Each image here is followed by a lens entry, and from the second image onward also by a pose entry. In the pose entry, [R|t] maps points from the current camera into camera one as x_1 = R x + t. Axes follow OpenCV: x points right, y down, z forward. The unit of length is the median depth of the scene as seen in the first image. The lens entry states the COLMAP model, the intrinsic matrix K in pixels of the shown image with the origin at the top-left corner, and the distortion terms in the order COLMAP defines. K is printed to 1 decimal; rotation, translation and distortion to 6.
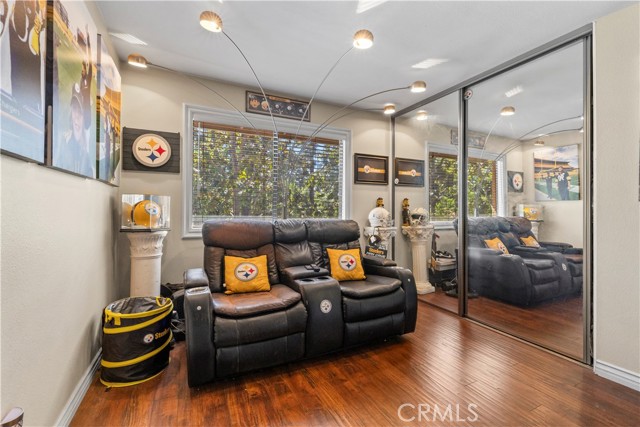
lens RADIAL K [[271.1, 0, 319.0], [0, 271.1, 208.8], [0, 0, 1]] dist [0.001530, -0.000049]
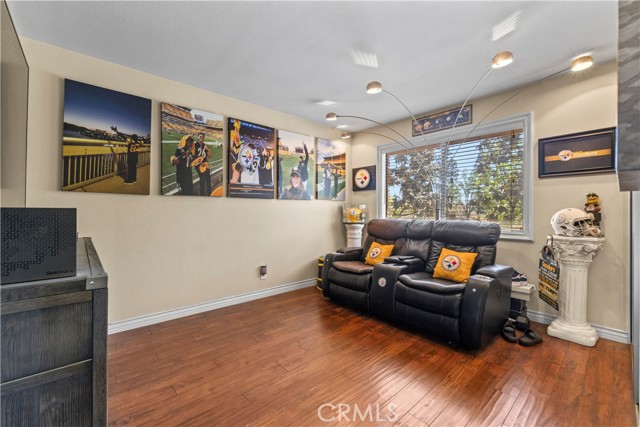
lens RADIAL K [[271.1, 0, 320.4], [0, 271.1, 212.8], [0, 0, 1]] dist [0.001530, -0.000049]
pose [[0.277386, -0.002129, -0.960756, 0.966803], [0.002654, 0.999995, -0.001450, 0.008350], [0.960755, -0.002148, 0.277391, 0.243687]]
